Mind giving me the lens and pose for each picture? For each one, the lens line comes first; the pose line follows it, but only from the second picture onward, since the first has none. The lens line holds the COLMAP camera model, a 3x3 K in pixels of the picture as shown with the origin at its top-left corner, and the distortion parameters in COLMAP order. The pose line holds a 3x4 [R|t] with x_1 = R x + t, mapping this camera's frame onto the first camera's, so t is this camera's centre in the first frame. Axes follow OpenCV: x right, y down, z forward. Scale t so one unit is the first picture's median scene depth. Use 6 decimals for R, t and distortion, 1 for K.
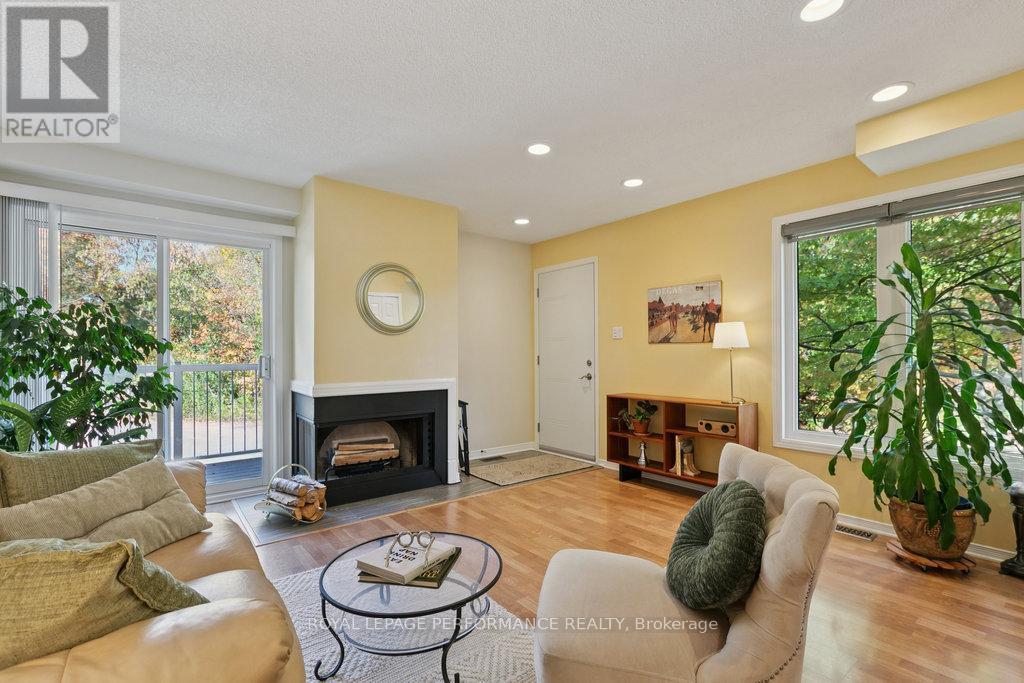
lens RADIAL K [[466.9, 0, 511.5], [0, 466.9, 355.0], [0, 0, 1]] dist [0.004018, -0.001848]
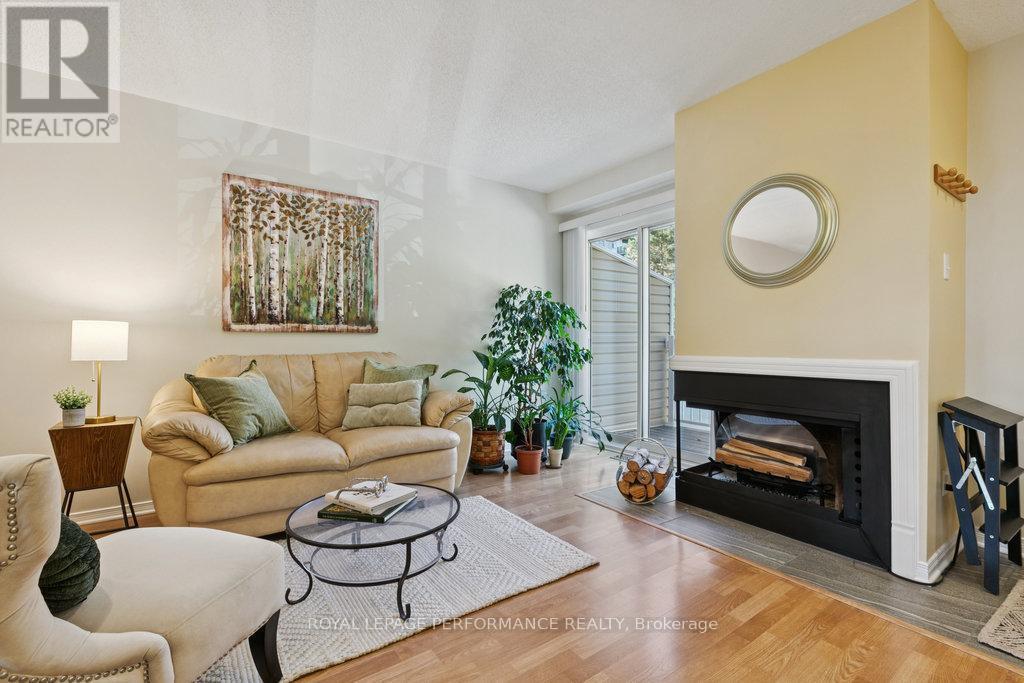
lens RADIAL K [[466.9, 0, 510.8], [0, 466.9, 340.6], [0, 0, 1]] dist [0.004018, -0.001848]
pose [[-0.052226, -0.000066, -0.998635, 0.398590], [0.000555, 1.000000, -0.000095, 0.029362], [0.998635, -0.000559, -0.052226, 0.643732]]
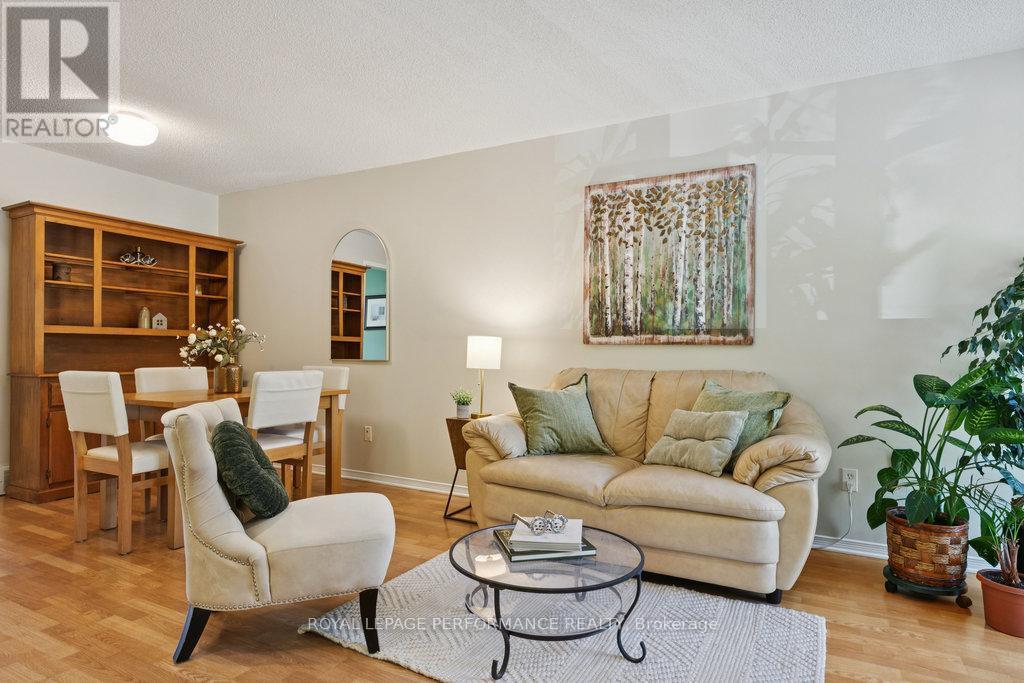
lens RADIAL K [[577.9, 0, 511.7], [0, 577.9, 348.7], [0, 0, 1]] dist [0.005919, -0.002147]
pose [[-0.919843, -0.013667, -0.392048, 0.142588], [-0.011834, 0.999905, -0.007092, 0.029351], [0.392108, -0.001884, -0.919917, 0.952882]]
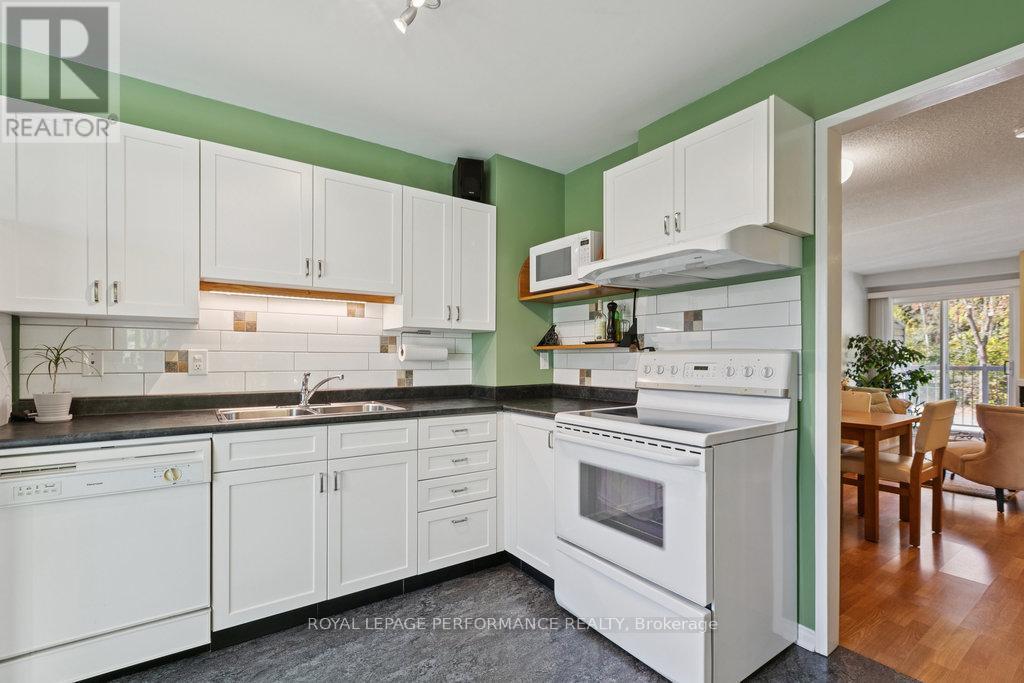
lens RADIAL K [[466.9, 0, 511.1], [0, 466.9, 358.6], [0, 0, 1]] dist [0.004018, -0.001848]
pose [[-0.061629, -0.002240, -0.998097, 1.183039], [0.003482, 0.999991, -0.002459, -0.007974], [0.998093, -0.003627, -0.061621, -0.616918]]
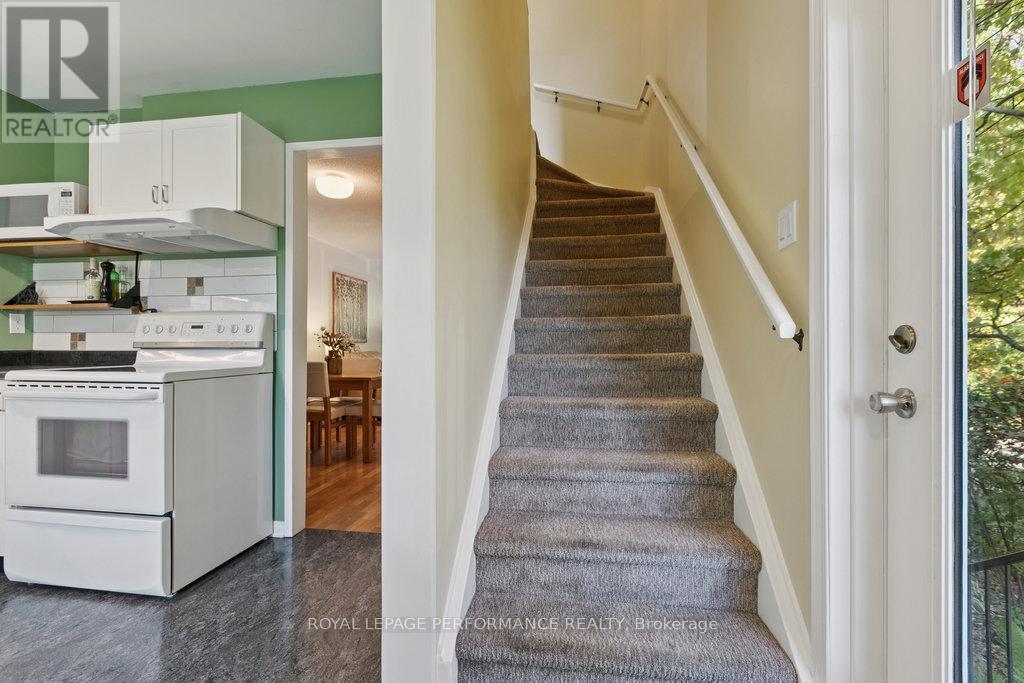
lens RADIAL K [[466.9, 0, 520.9], [0, 466.9, 343.6], [0, 0, 1]] dist [0.004018, -0.001848]
pose [[0.682822, -0.006495, -0.730556, 1.396945], [0.004830, 0.999979, -0.004376, 0.033948], [0.730569, -0.000541, 0.682839, -0.530029]]
